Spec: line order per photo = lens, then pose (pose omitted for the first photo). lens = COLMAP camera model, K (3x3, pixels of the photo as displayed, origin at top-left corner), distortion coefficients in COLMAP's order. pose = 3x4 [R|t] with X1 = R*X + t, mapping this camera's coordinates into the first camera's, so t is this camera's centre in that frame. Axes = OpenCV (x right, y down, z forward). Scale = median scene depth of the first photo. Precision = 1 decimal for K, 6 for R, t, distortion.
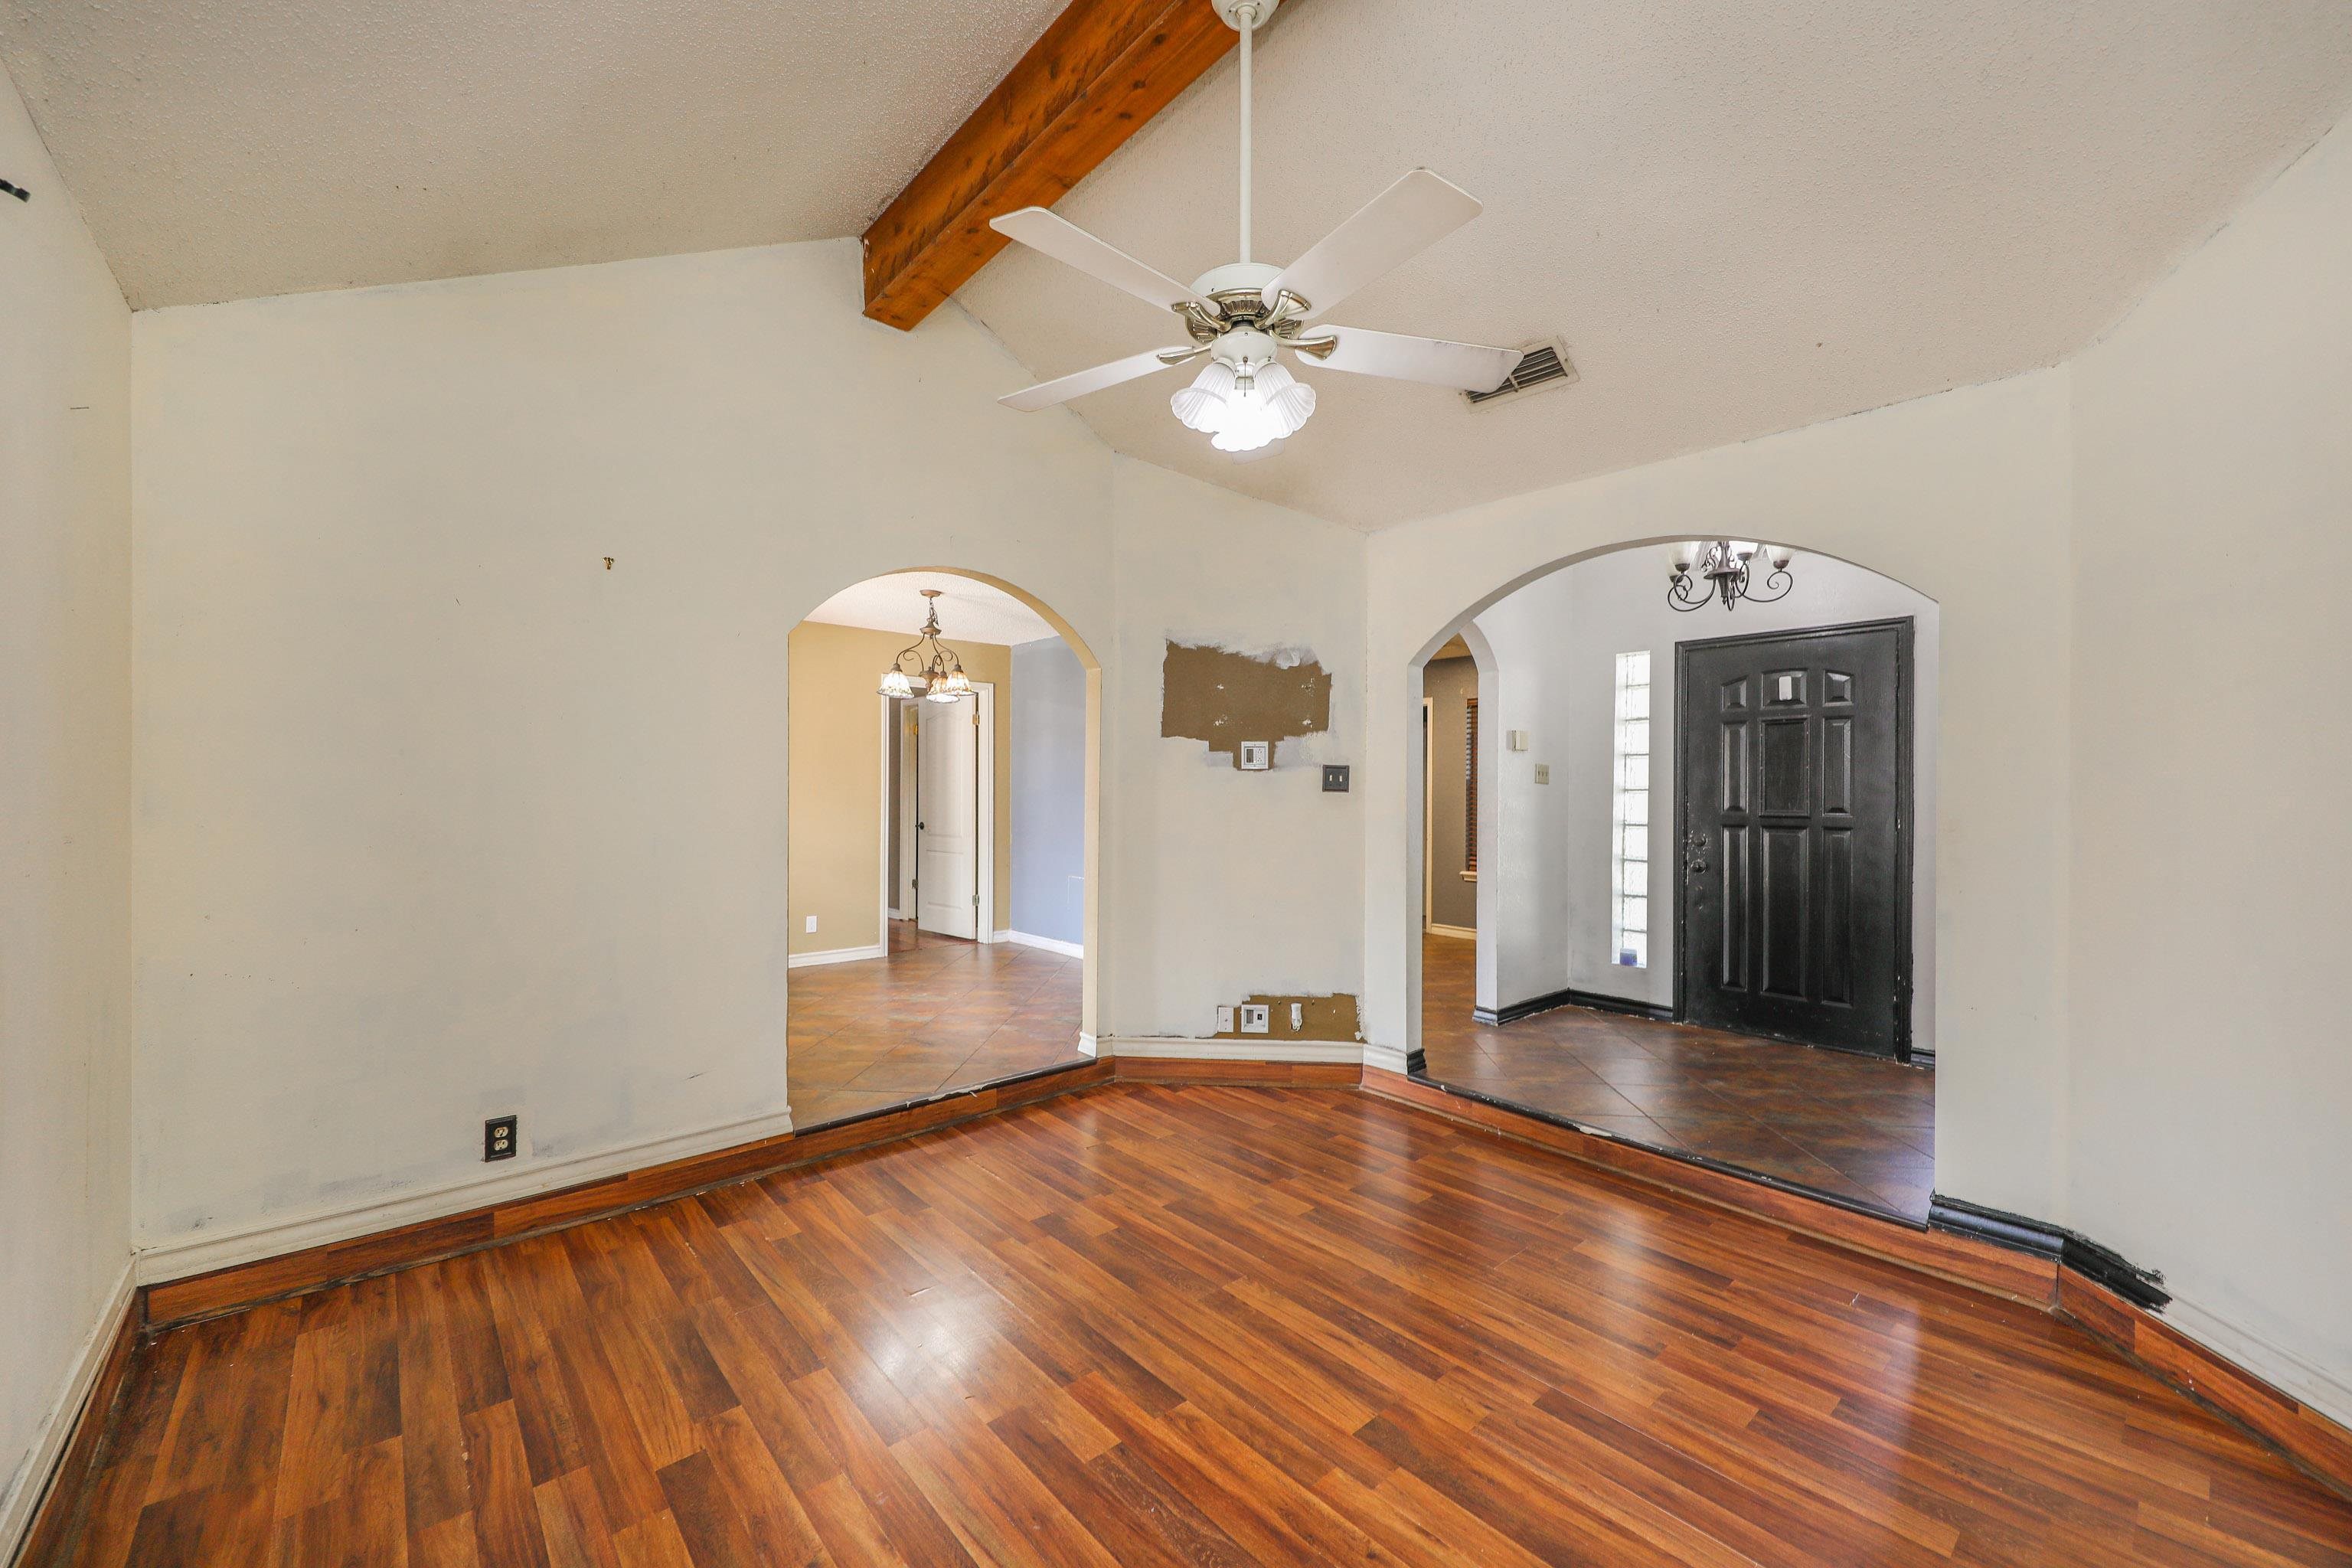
lens RADIAL K [[947.9, 0, 1173.2], [0, 947.9, 790.7], [0, 0, 1]] dist [-0.001161, -0.000292]
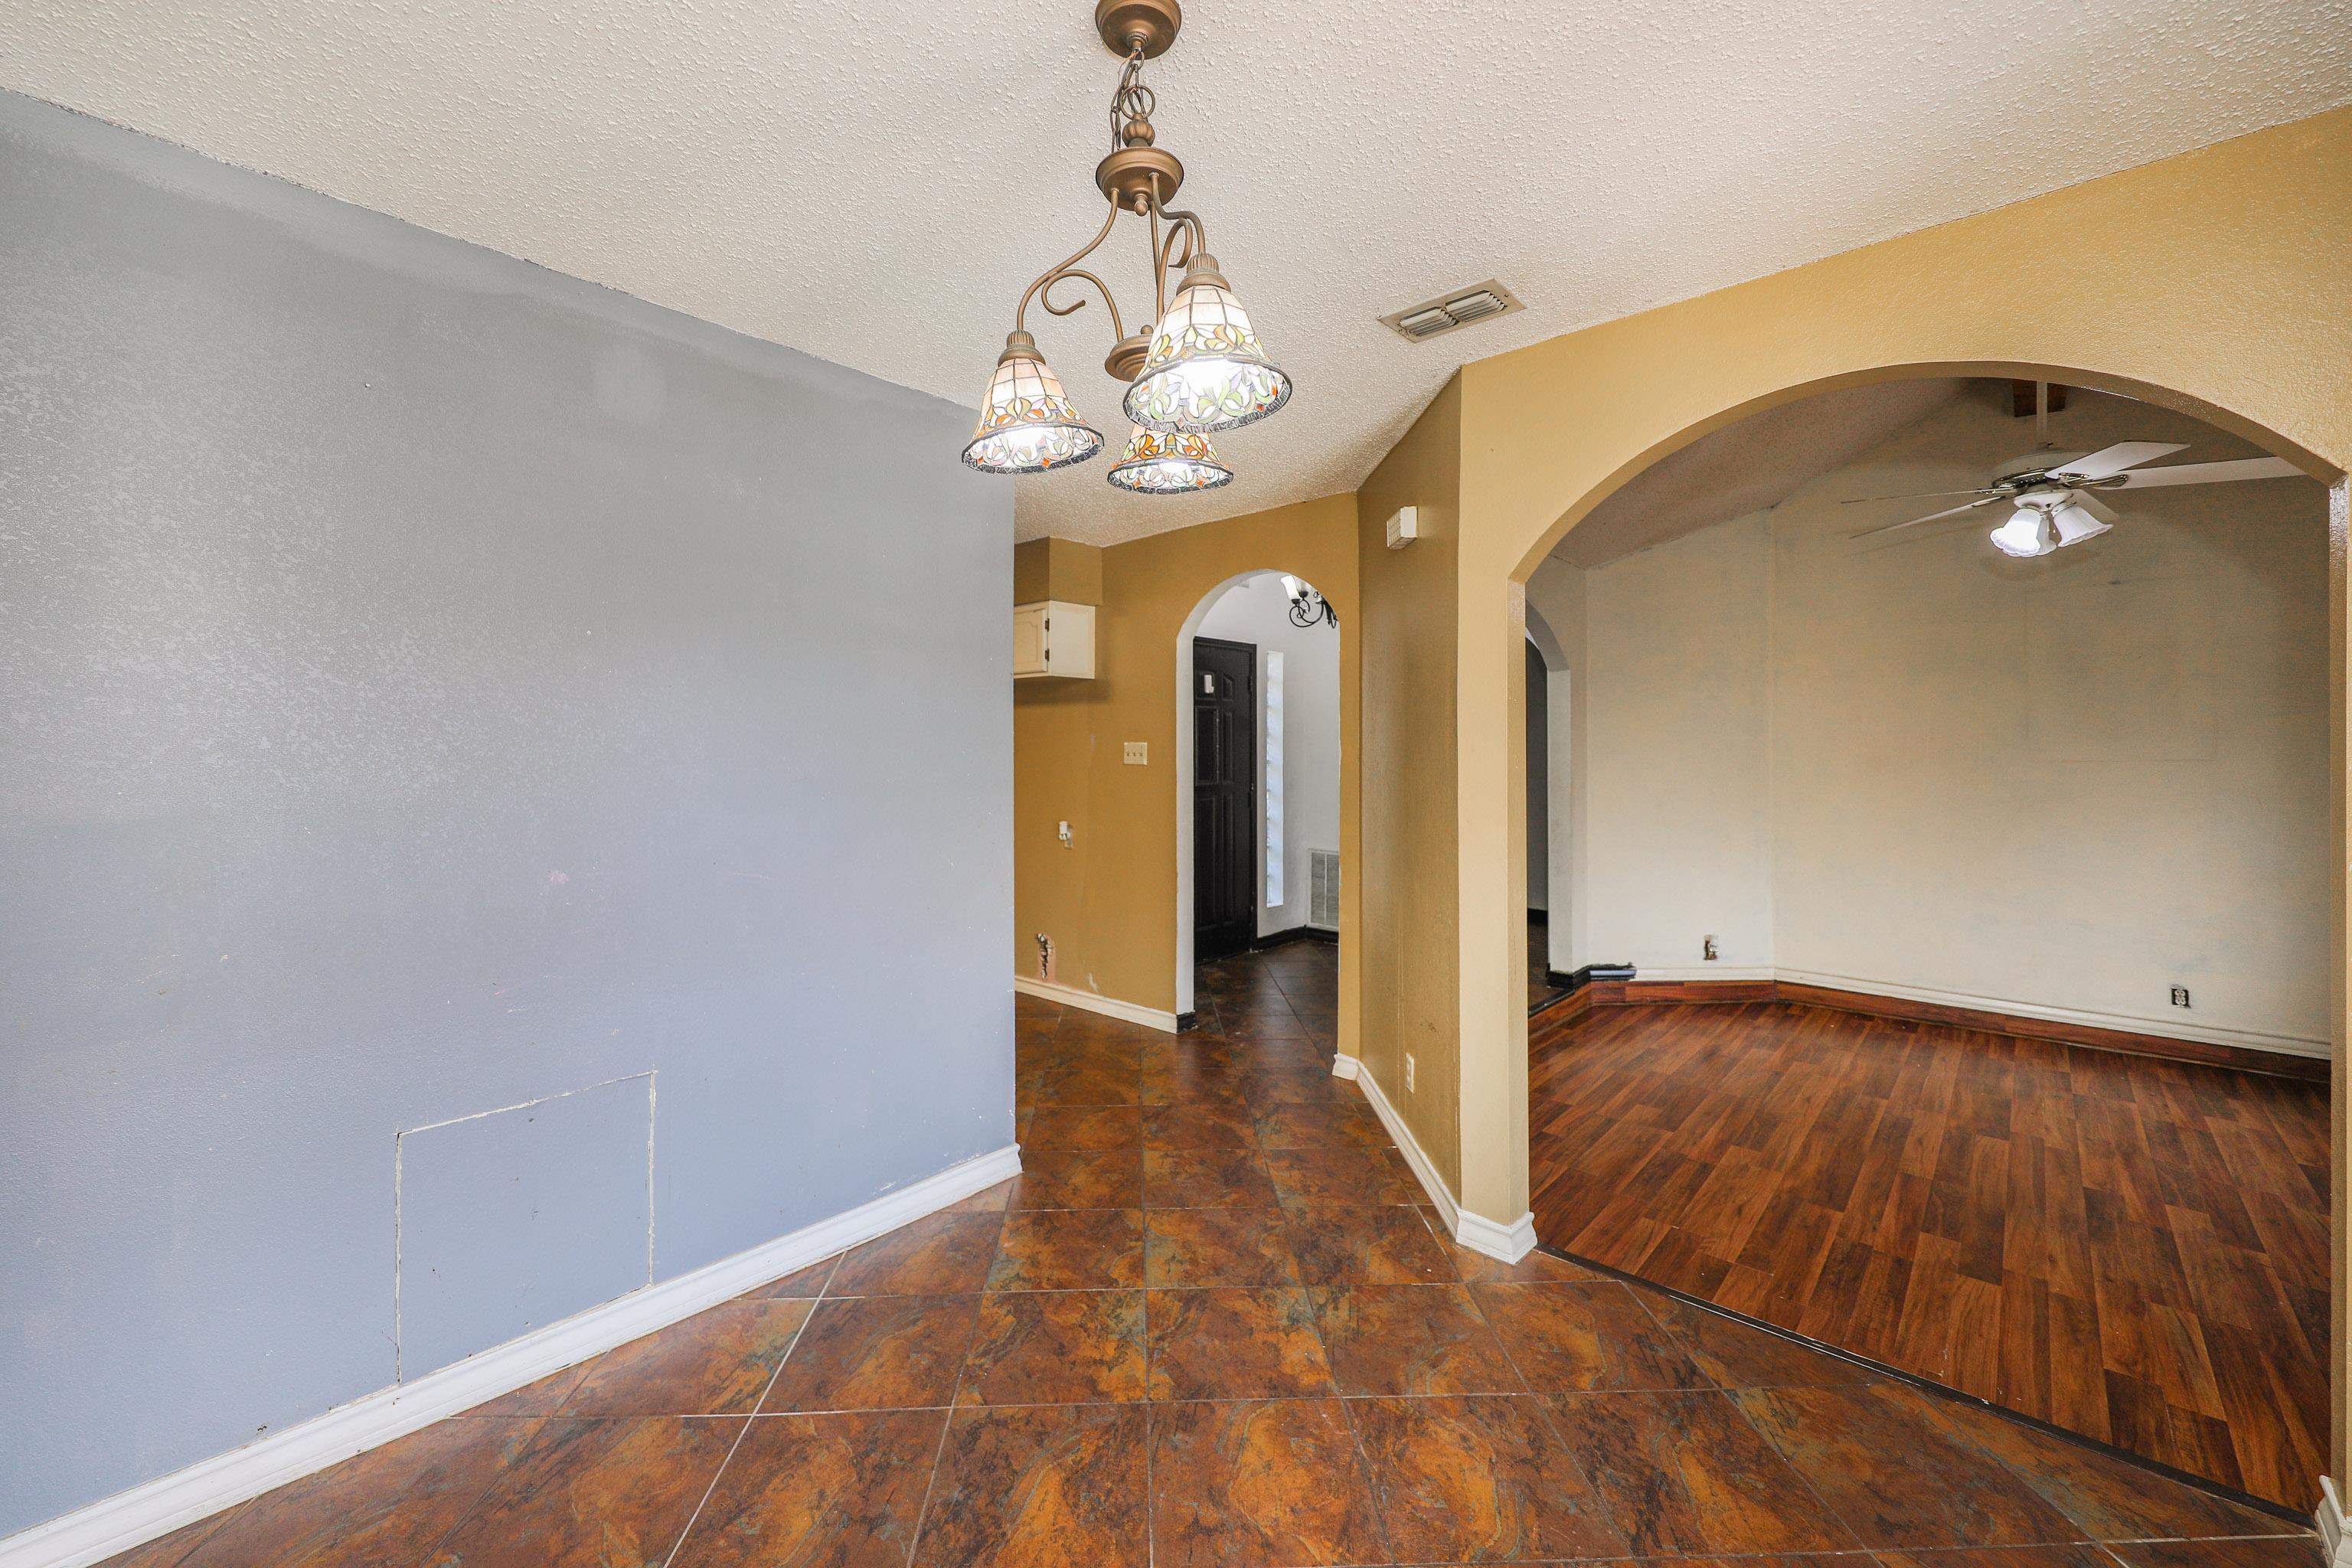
lens RADIAL K [[947.9, 0, 1153.8], [0, 947.9, 736.9], [0, 0, 1]] dist [-0.001161, -0.000292]
pose [[-0.125662, 0.008636, 0.992036, -1.109139], [0.001862, 0.999962, -0.008469, -0.052306], [-0.992071, 0.000783, -0.125673, 2.267764]]
